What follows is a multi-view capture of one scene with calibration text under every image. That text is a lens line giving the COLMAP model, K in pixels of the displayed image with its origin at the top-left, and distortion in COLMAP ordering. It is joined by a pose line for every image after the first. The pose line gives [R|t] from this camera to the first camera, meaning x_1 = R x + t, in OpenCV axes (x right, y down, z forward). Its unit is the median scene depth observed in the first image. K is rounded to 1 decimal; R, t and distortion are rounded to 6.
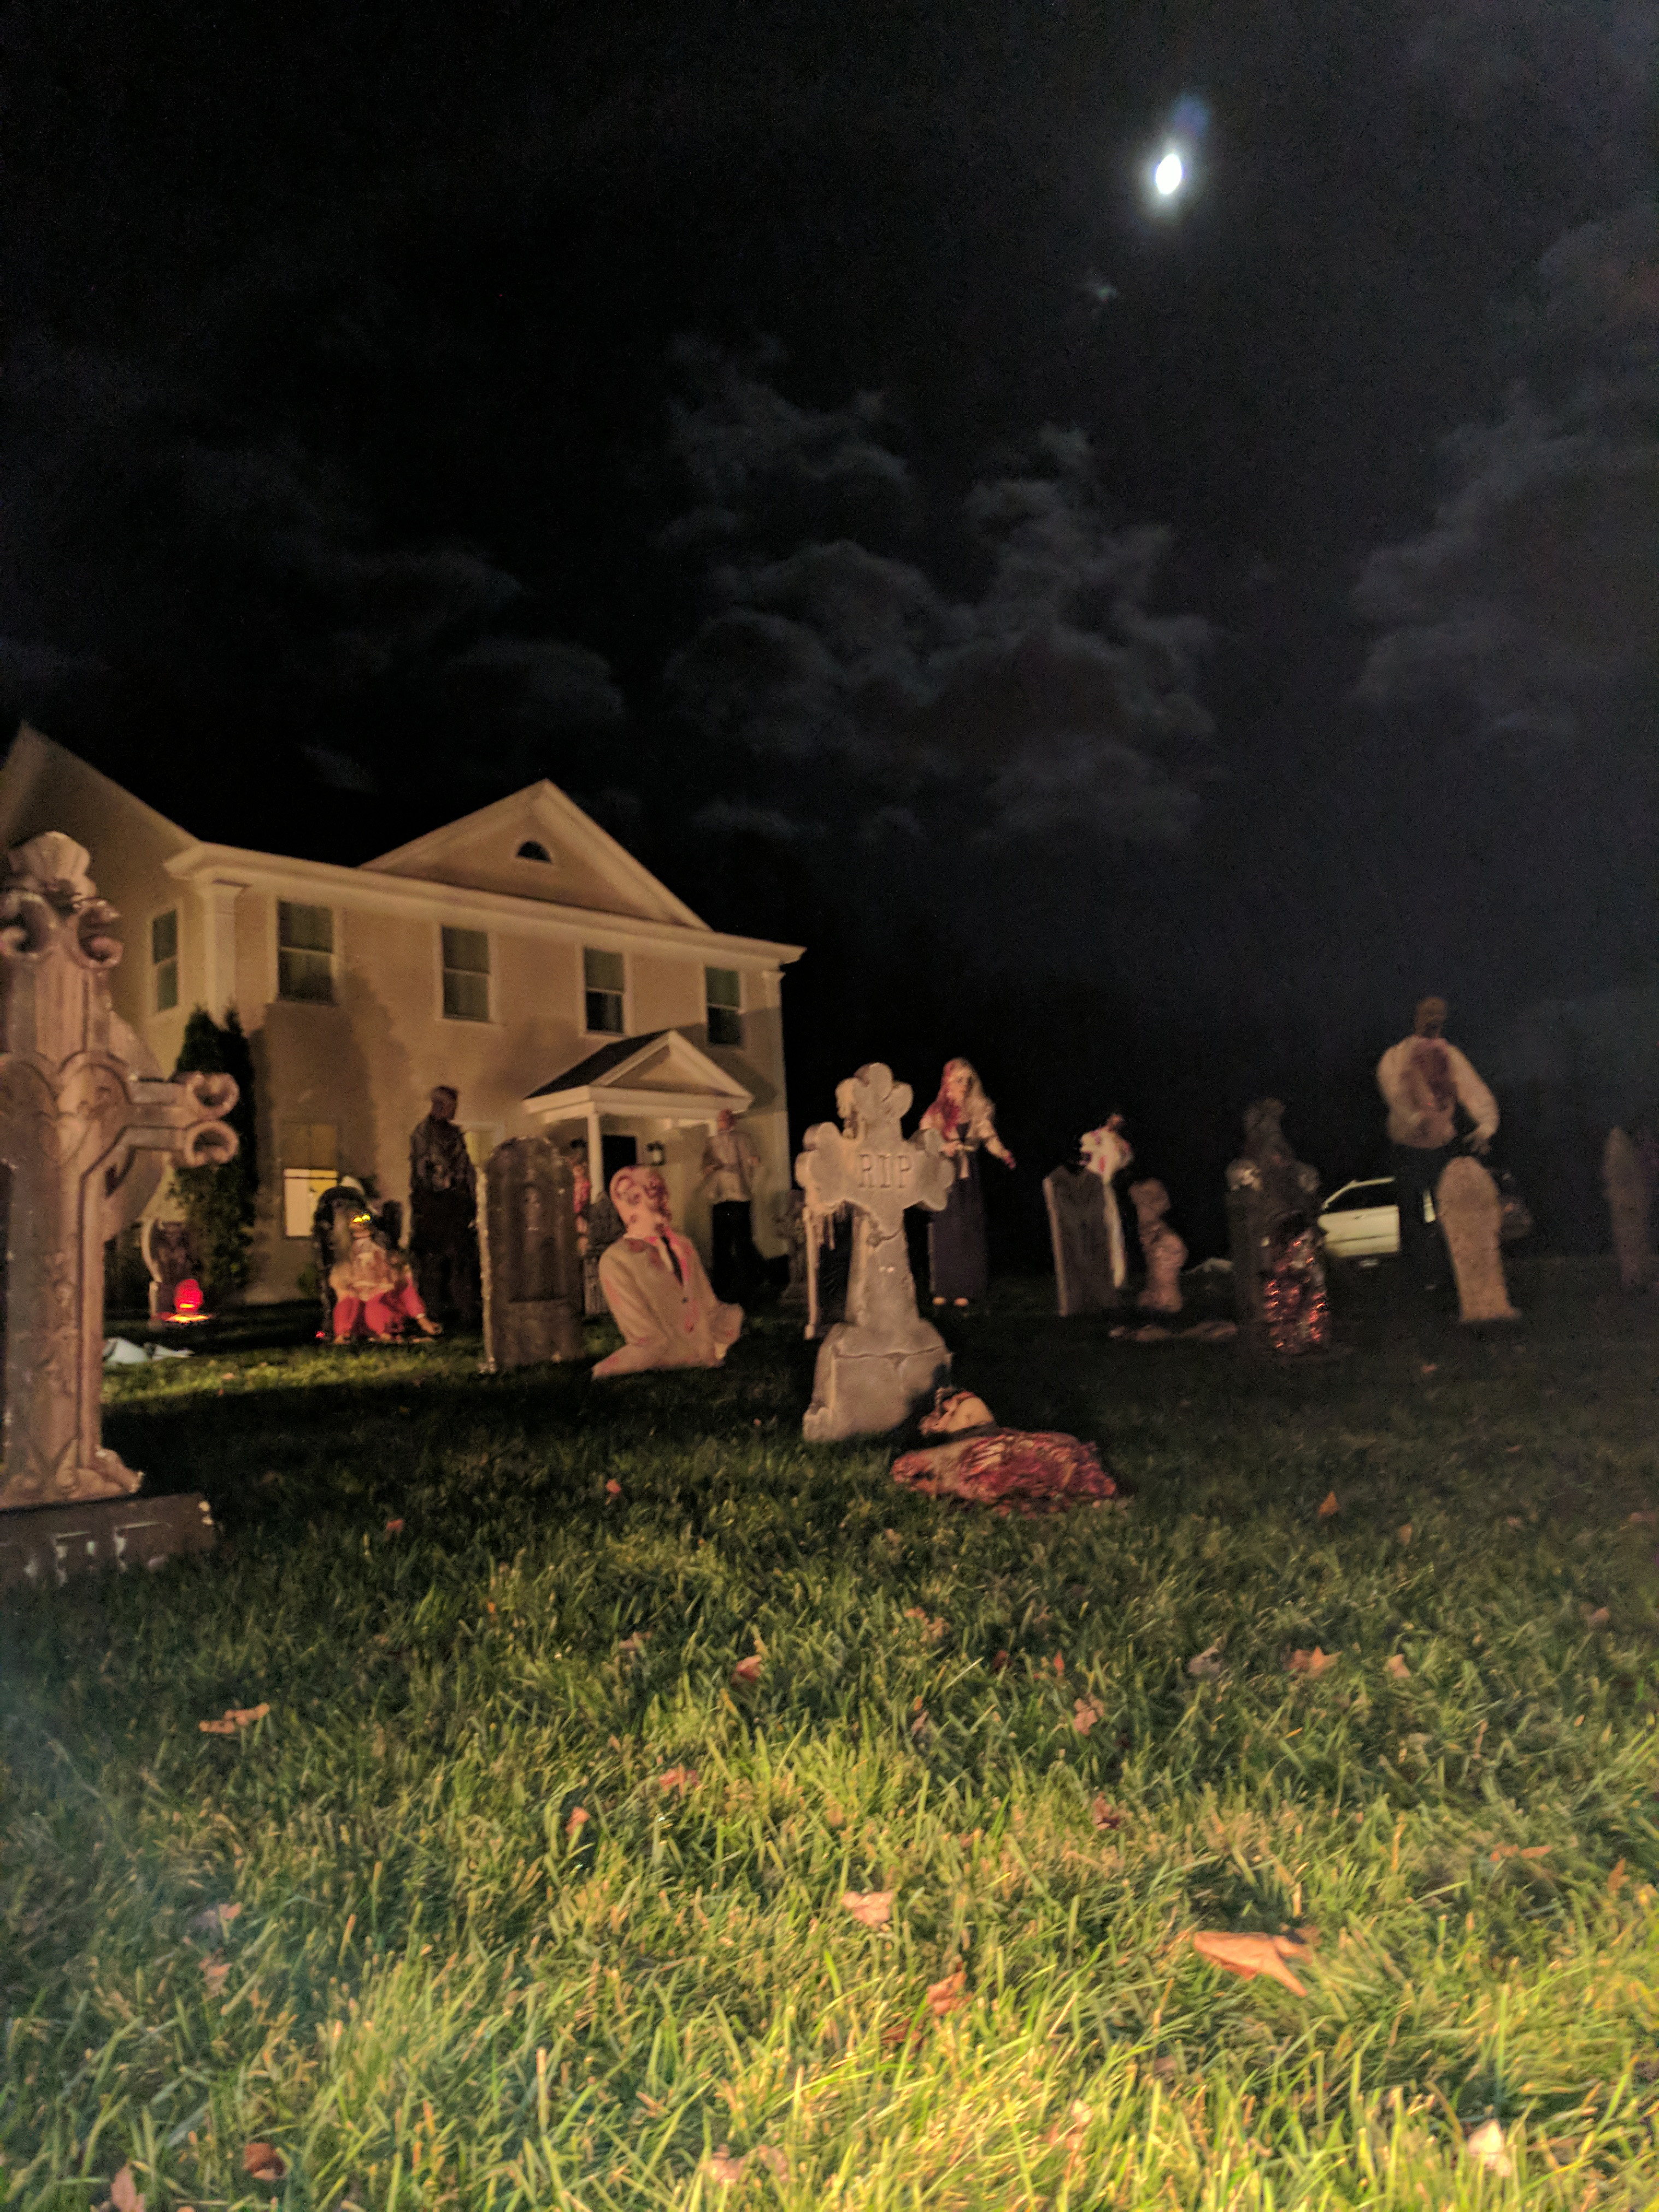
lens RADIAL K [[1600.4, 0, 829.5], [0, 1600.4, 1106.0], [0, 0, 1]] dist [-0.044399, -0.000965]
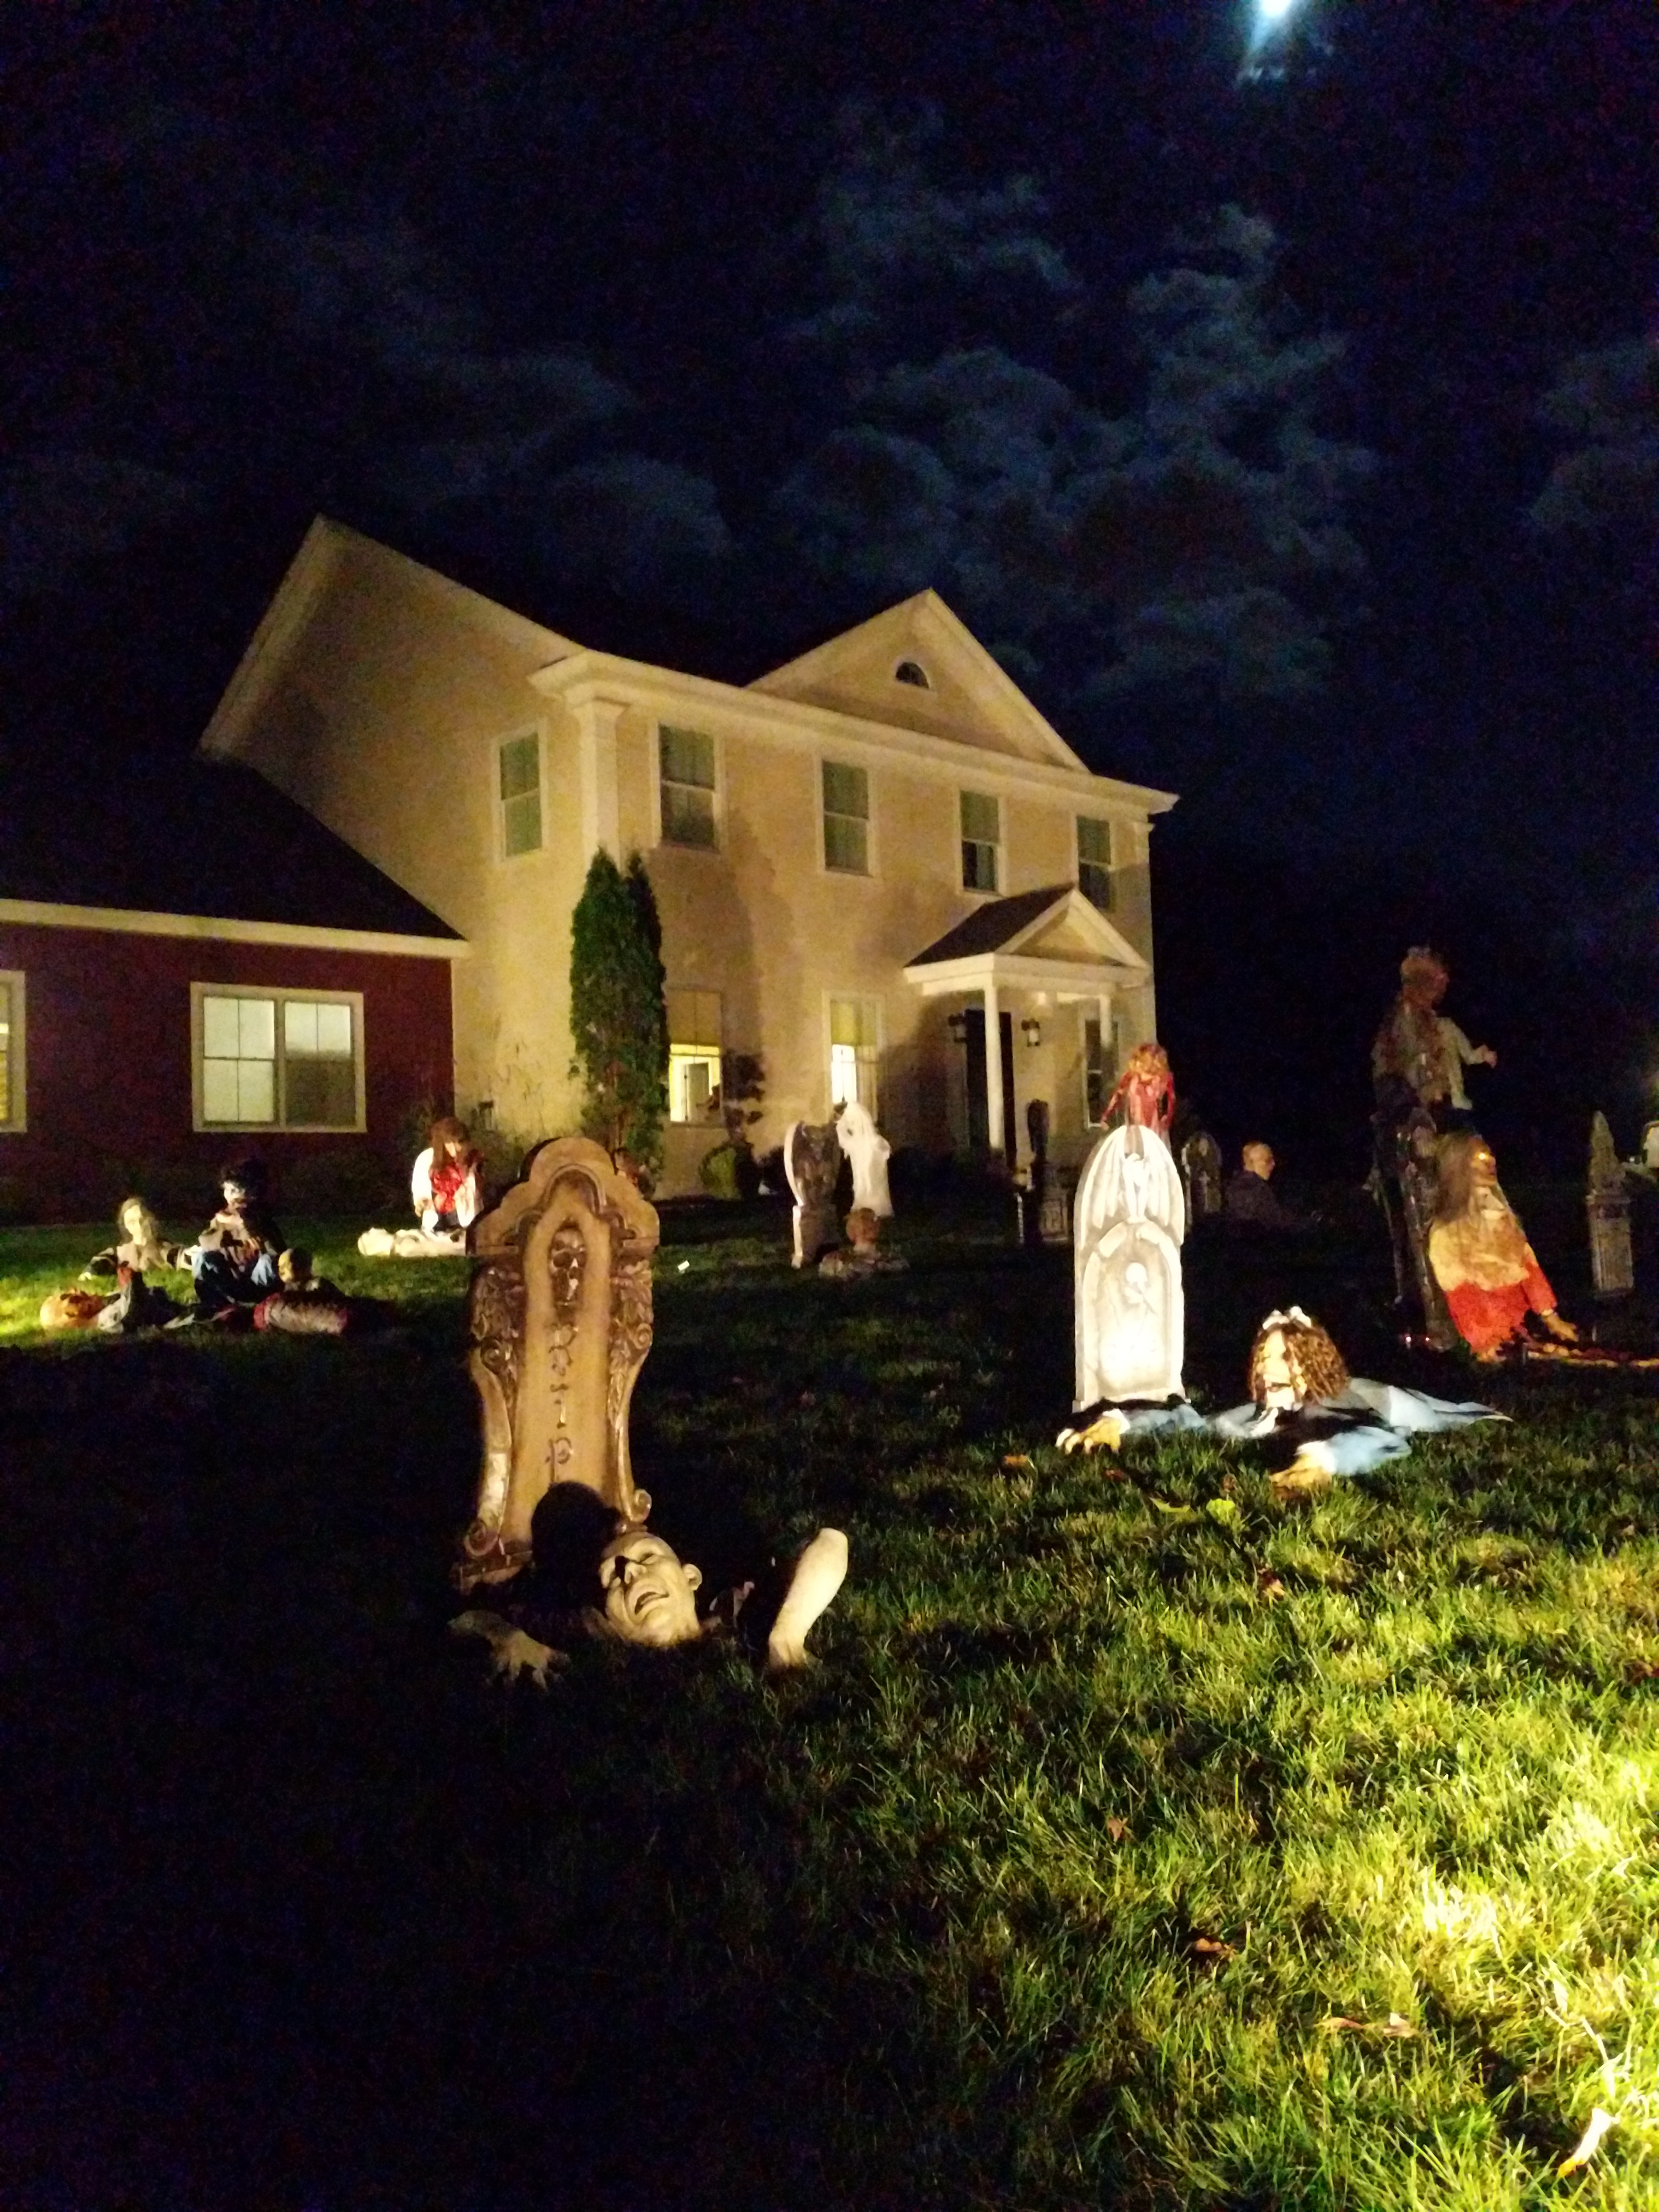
lens RADIAL K [[1661.9, 0, 829.5], [0, 1661.9, 1106.0], [0, 0, 1]] dist [0.011473, -0.005934]
pose [[0.998503, 0.027011, -0.047565, -0.180485], [-0.022980, 0.996255, 0.083354, -0.002962], [0.049638, -0.082136, 0.995384, 0.095459]]
